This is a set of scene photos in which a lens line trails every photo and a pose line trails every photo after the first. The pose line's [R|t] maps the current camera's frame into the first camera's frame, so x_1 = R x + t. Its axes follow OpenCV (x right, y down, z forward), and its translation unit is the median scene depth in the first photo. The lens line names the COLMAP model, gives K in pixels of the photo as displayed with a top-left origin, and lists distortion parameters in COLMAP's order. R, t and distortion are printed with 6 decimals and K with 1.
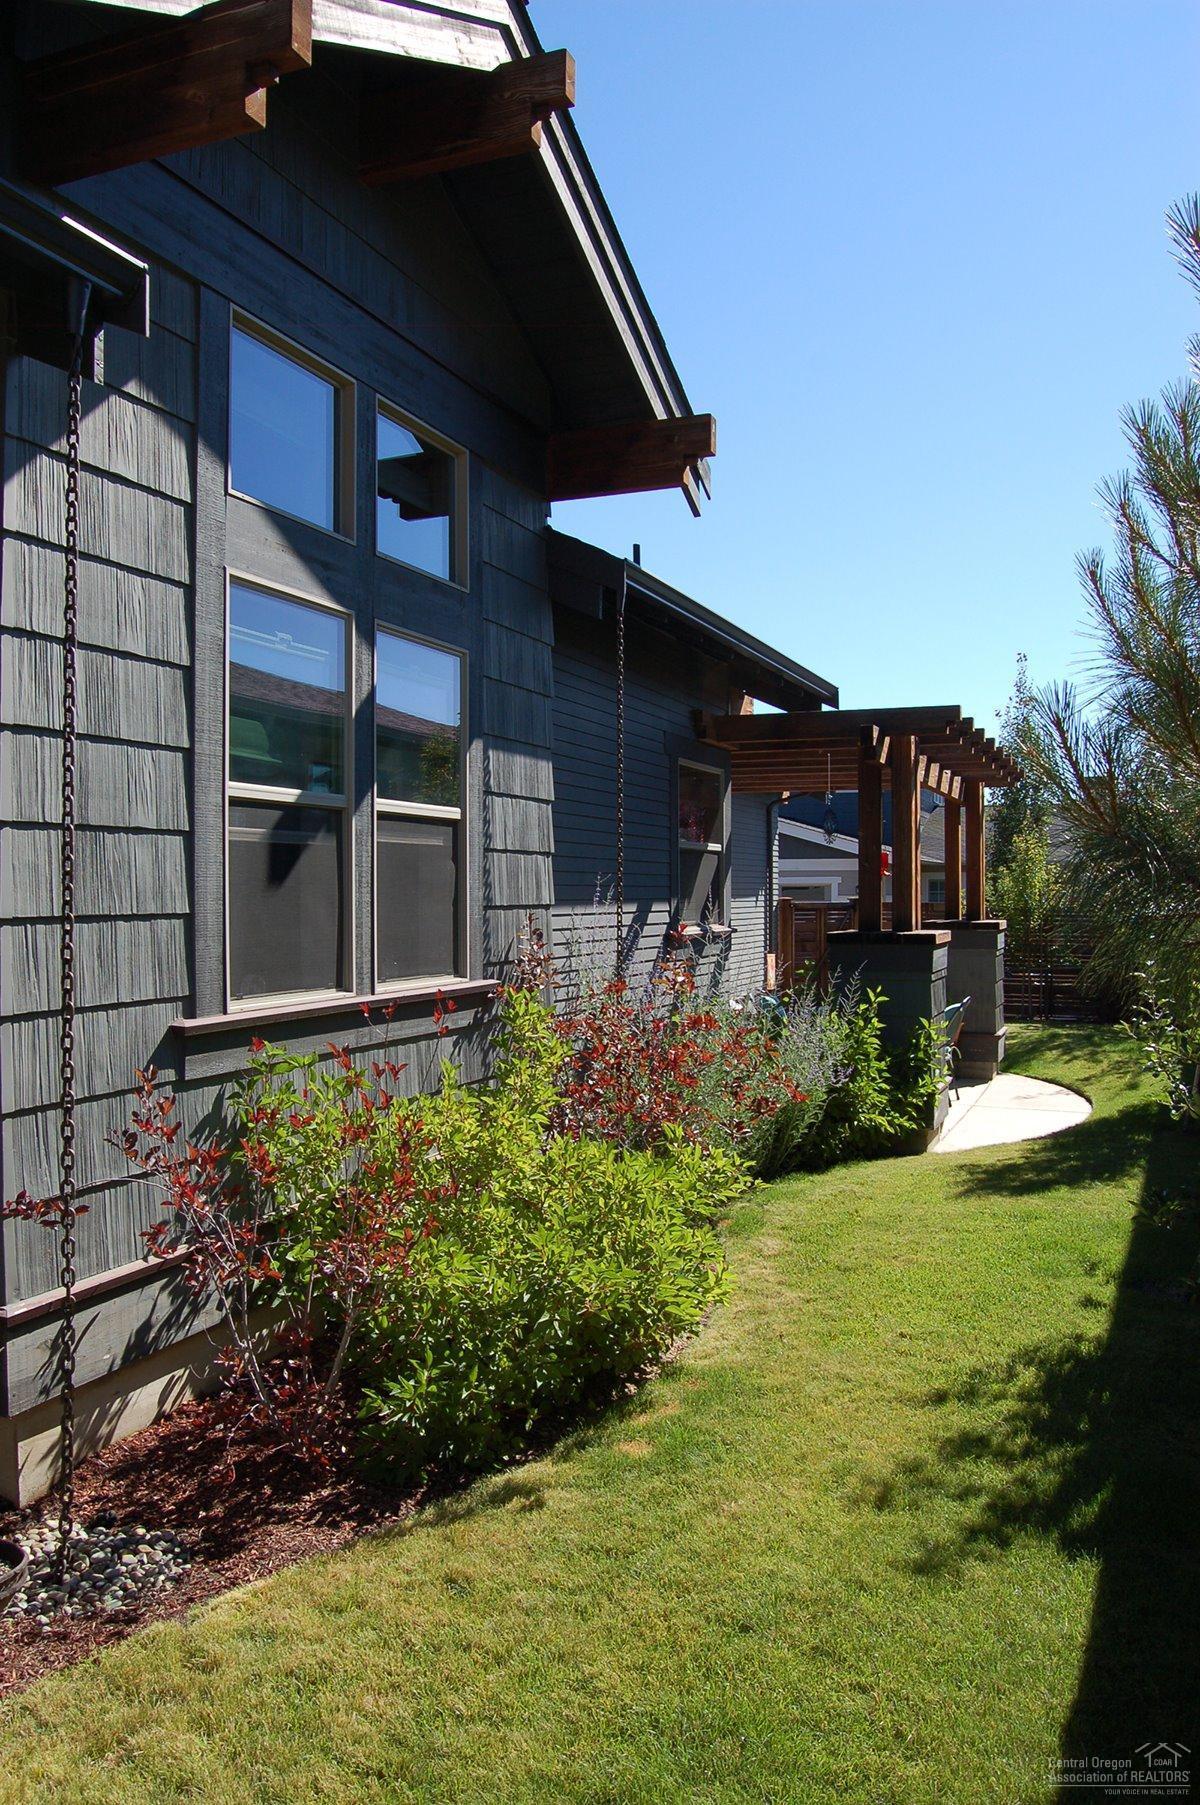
lens RADIAL K [[1408.3, 0, 556.5], [0, 1408.3, 890.8], [0, 0, 1]] dist [-0.087355, 0.009351]
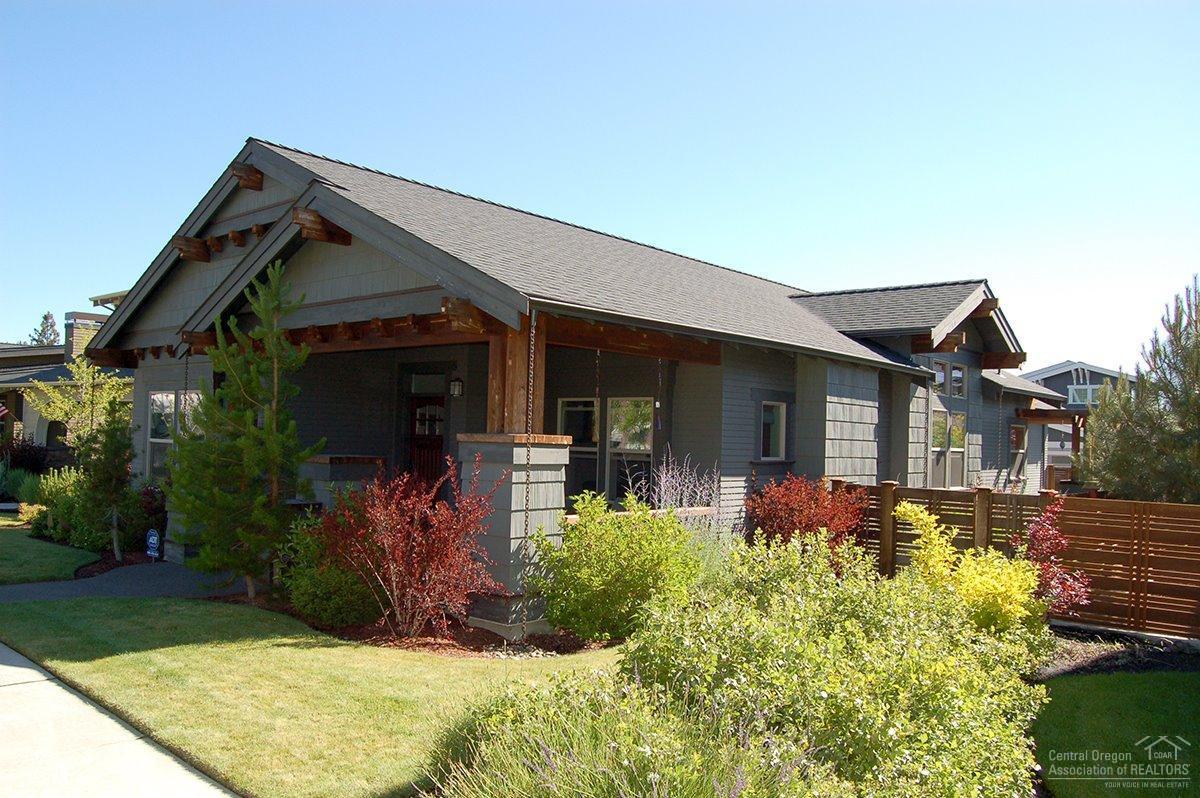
lens RADIAL K [[936.2, 0, 600.0], [0, 936.2, 399.0], [0, 0, 1]] dist [-0.087355, 0.009351]
pose [[0.953537, 0.018720, -0.300693, -0.243658], [-0.032102, 0.998699, -0.039625, -0.052923], [0.299560, 0.047437, 0.952897, -1.763615]]
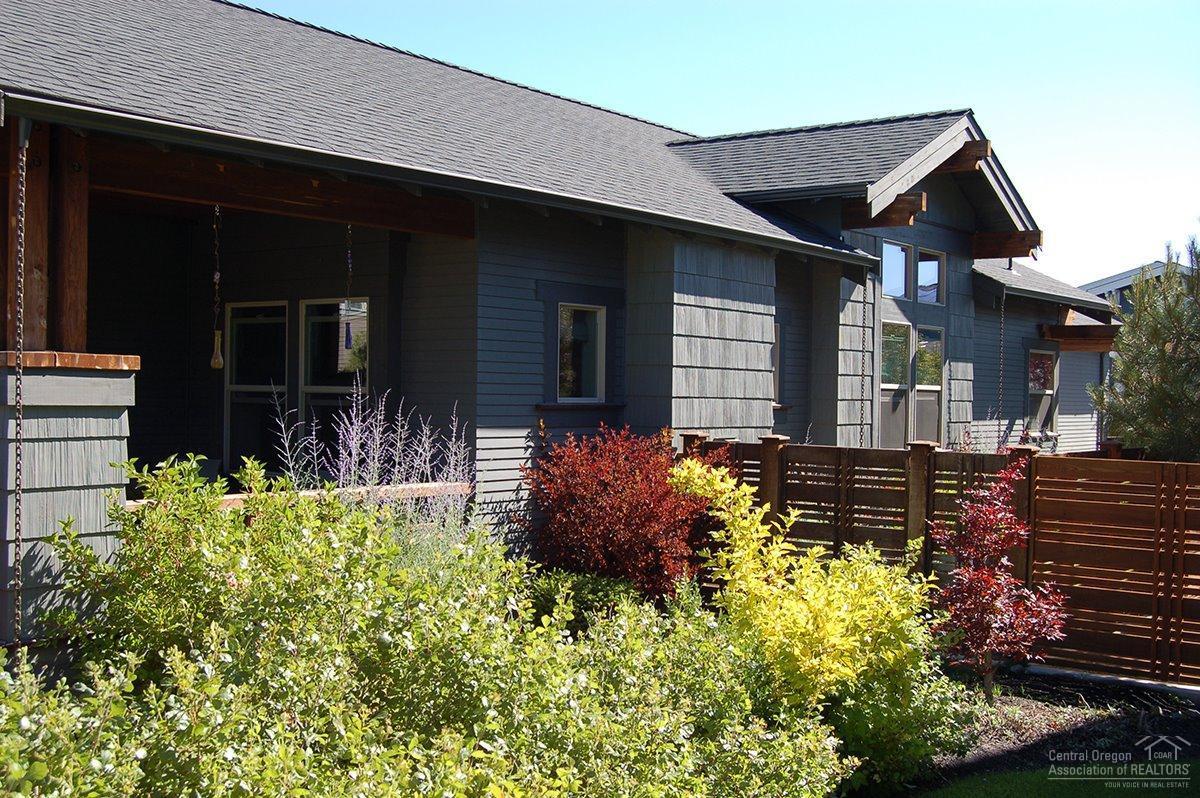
lens RADIAL K [[1397.5, 0, 600.0], [0, 1397.5, 399.0], [0, 0, 1]] dist [-0.065840, -0.003798]
pose [[0.973553, 0.019634, -0.227615, -0.082336], [-0.018747, 0.999806, 0.006057, -0.031545], [0.227690, -0.001630, 0.973732, -1.500145]]
